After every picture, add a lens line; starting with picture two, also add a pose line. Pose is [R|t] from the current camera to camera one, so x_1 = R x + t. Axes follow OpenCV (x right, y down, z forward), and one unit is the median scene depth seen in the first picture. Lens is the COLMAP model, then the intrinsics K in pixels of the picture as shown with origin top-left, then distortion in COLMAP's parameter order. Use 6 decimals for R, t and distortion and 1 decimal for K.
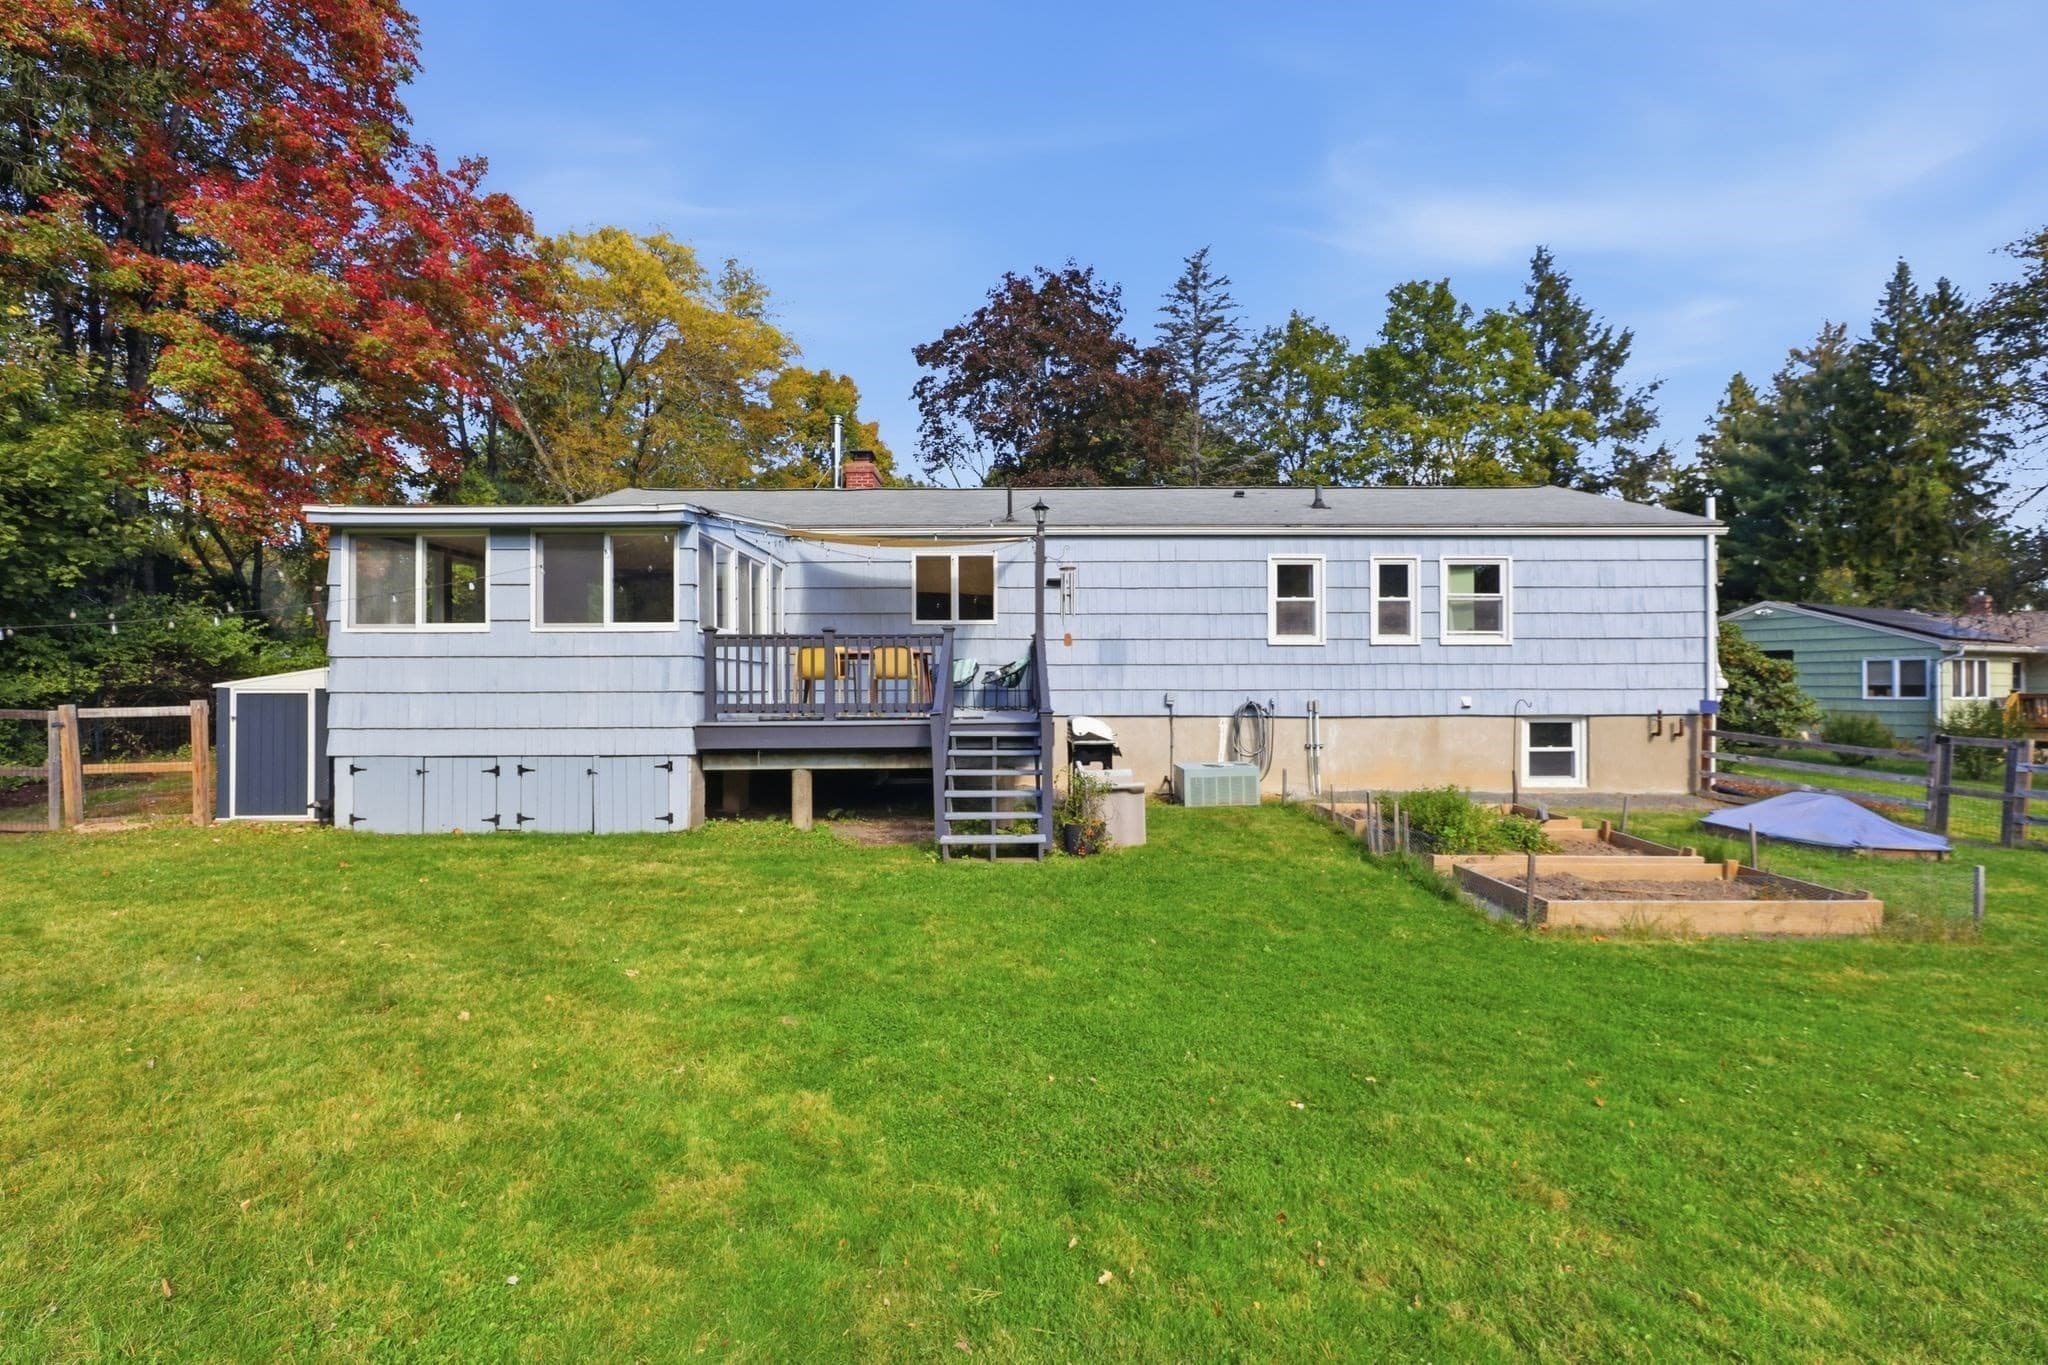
lens RADIAL K [[913.3, 0, 1026.3], [0, 913.3, 691.6], [0, 0, 1]] dist [-0.000477, 0.000405]
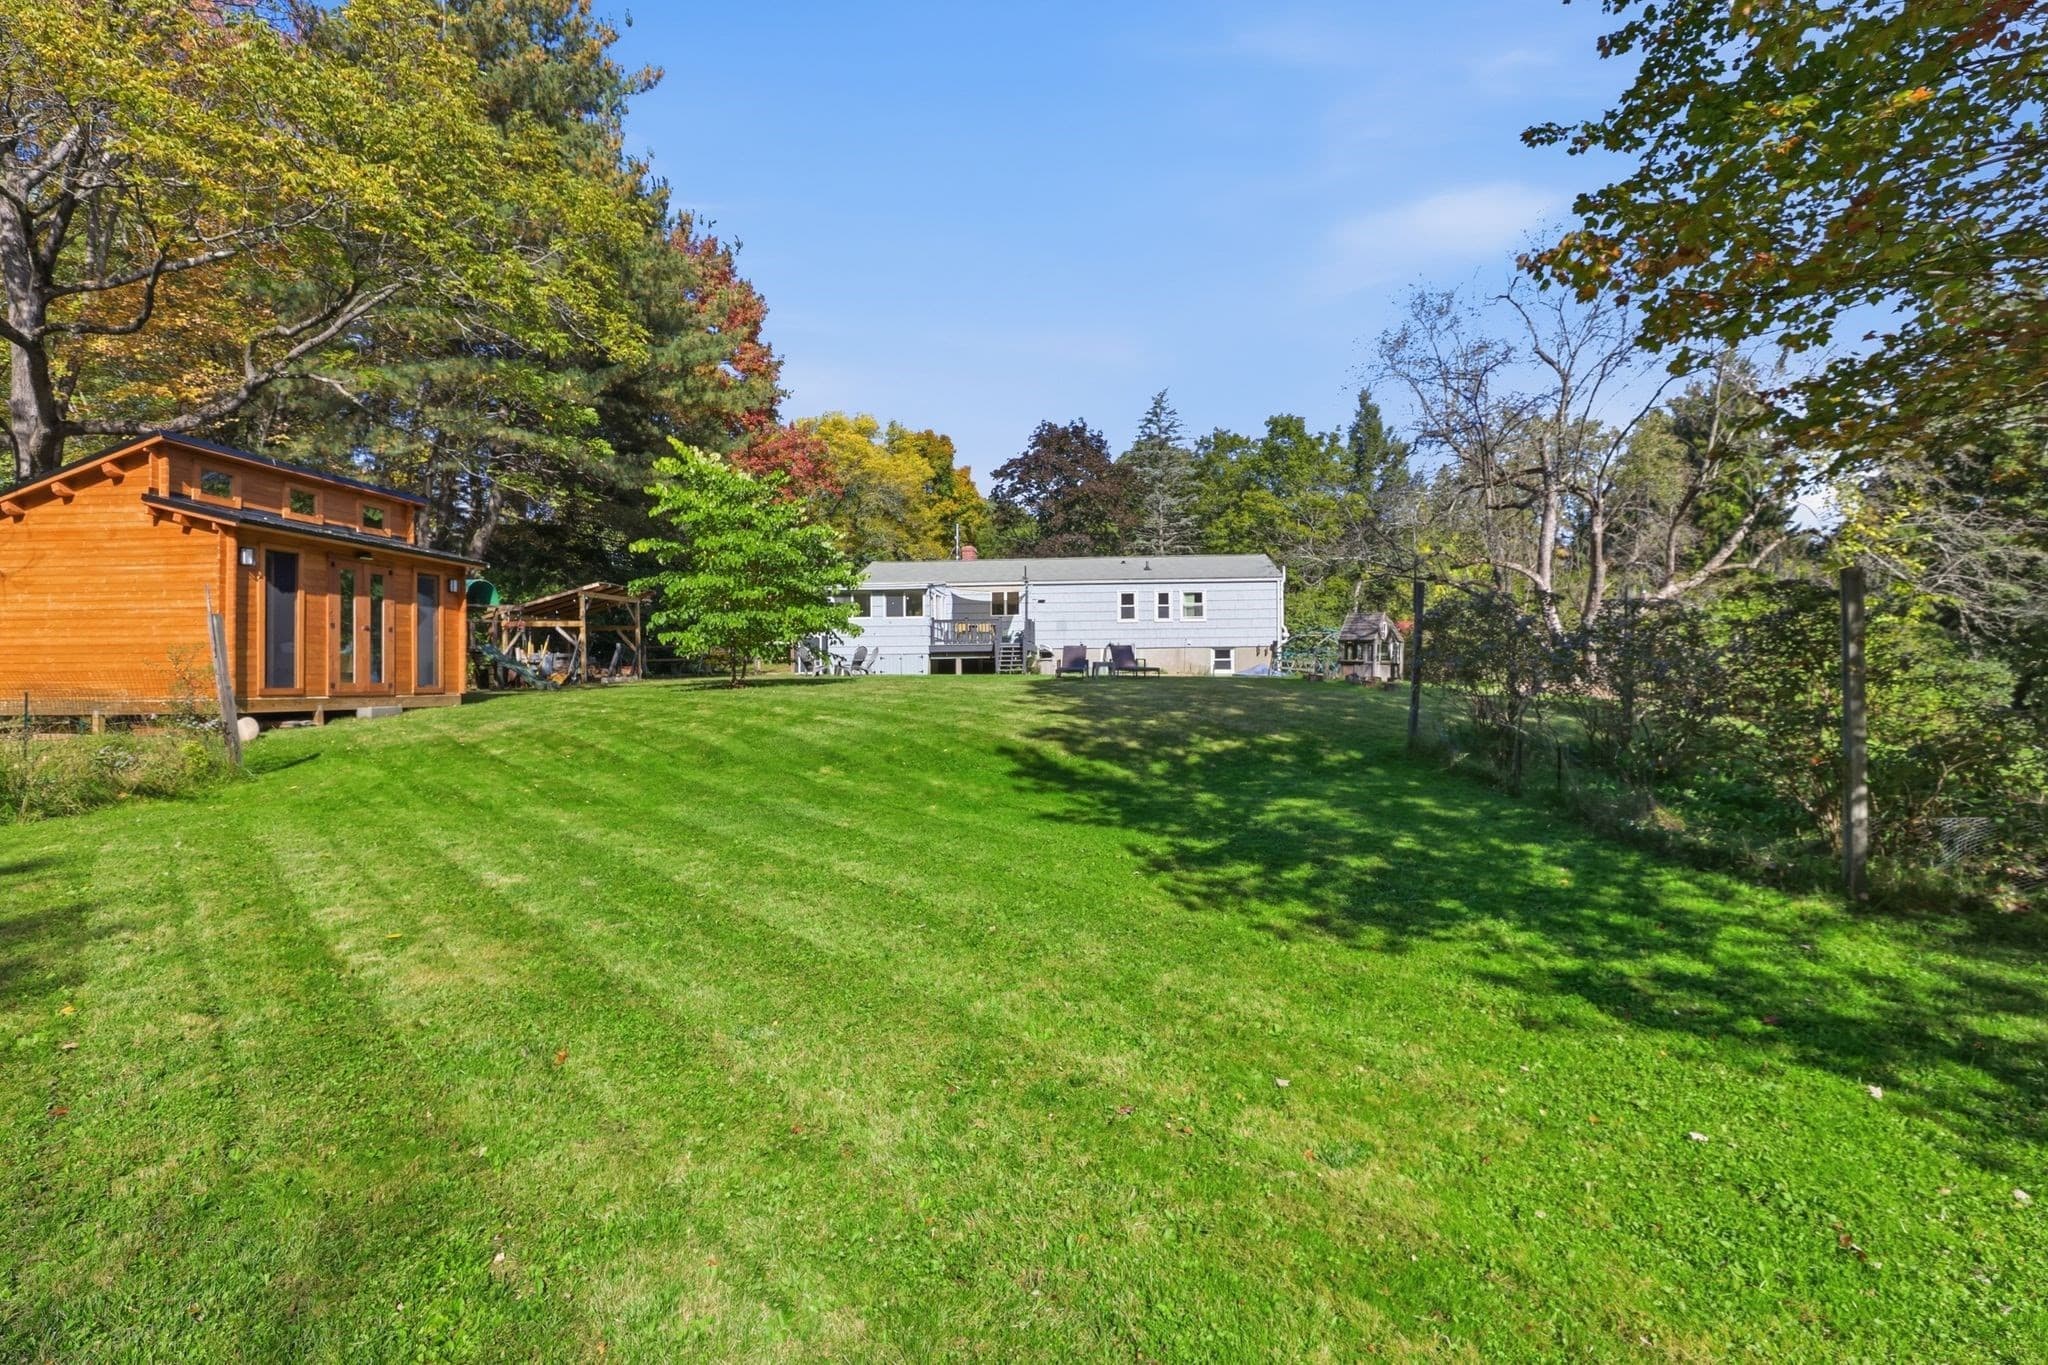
lens RADIAL K [[913.3, 0, 1027.3], [0, 913.3, 676.2], [0, 0, 1]] dist [-0.000477, 0.000405]
pose [[0.996067, -0.003686, -0.088528, 0.241850], [0.003264, 0.999983, -0.004908, 0.128745], [0.088544, 0.004599, 0.996062, -1.838426]]
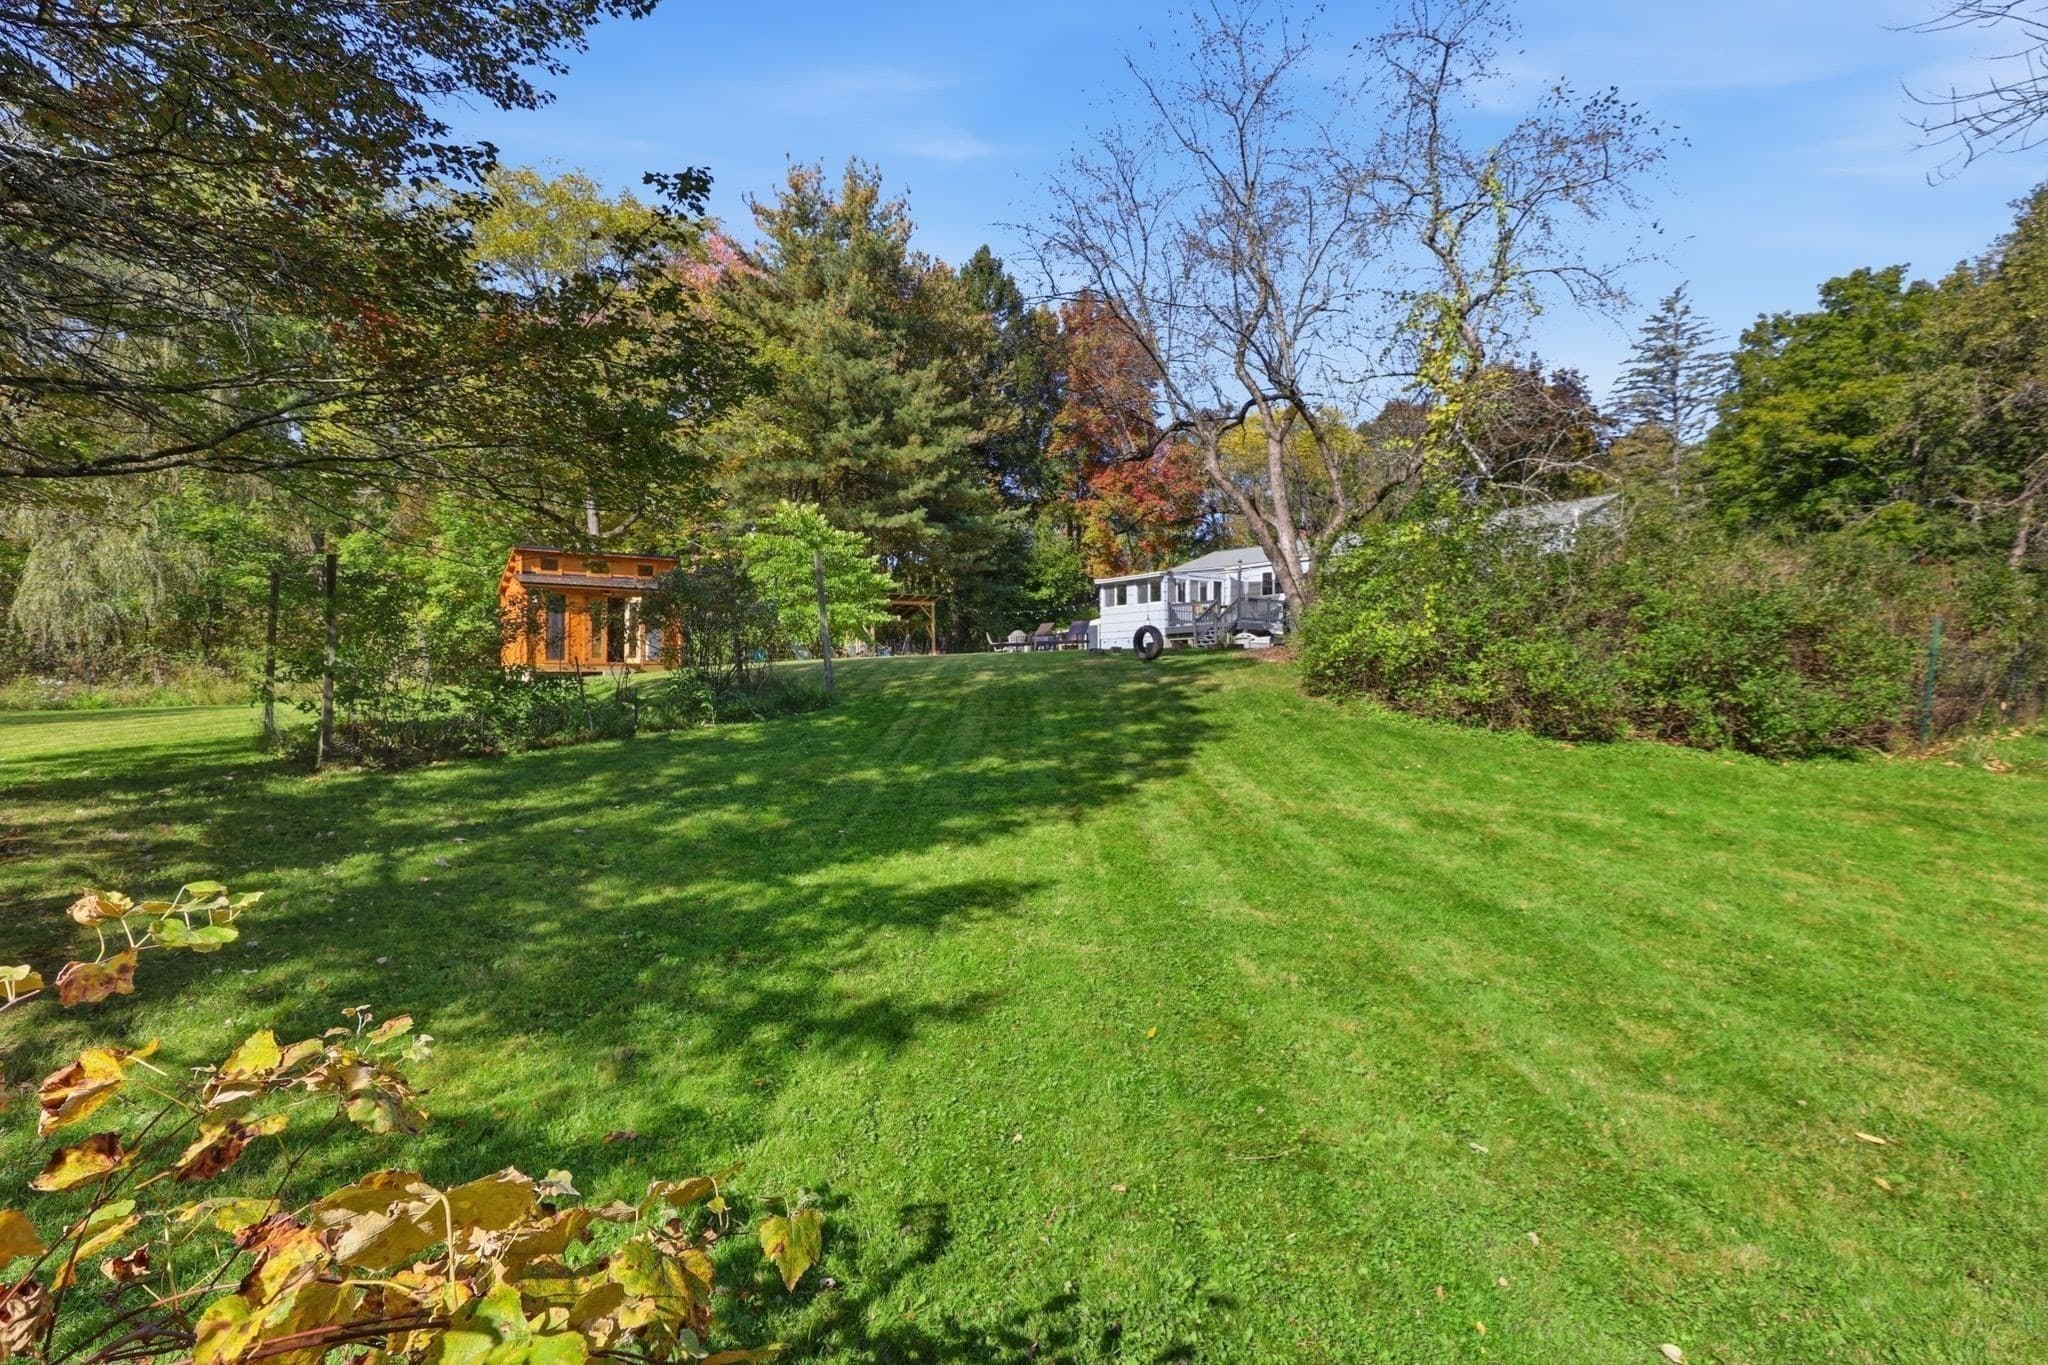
lens RADIAL K [[913.3, 0, 1021.8], [0, 913.3, 682.1], [0, 0, 1]] dist [-0.000477, 0.000405]
pose [[0.634866, 0.001336, -0.772621, 1.637072], [0.004708, 0.999973, 0.005598, 0.176426], [0.772608, -0.007192, 0.634843, -1.407794]]
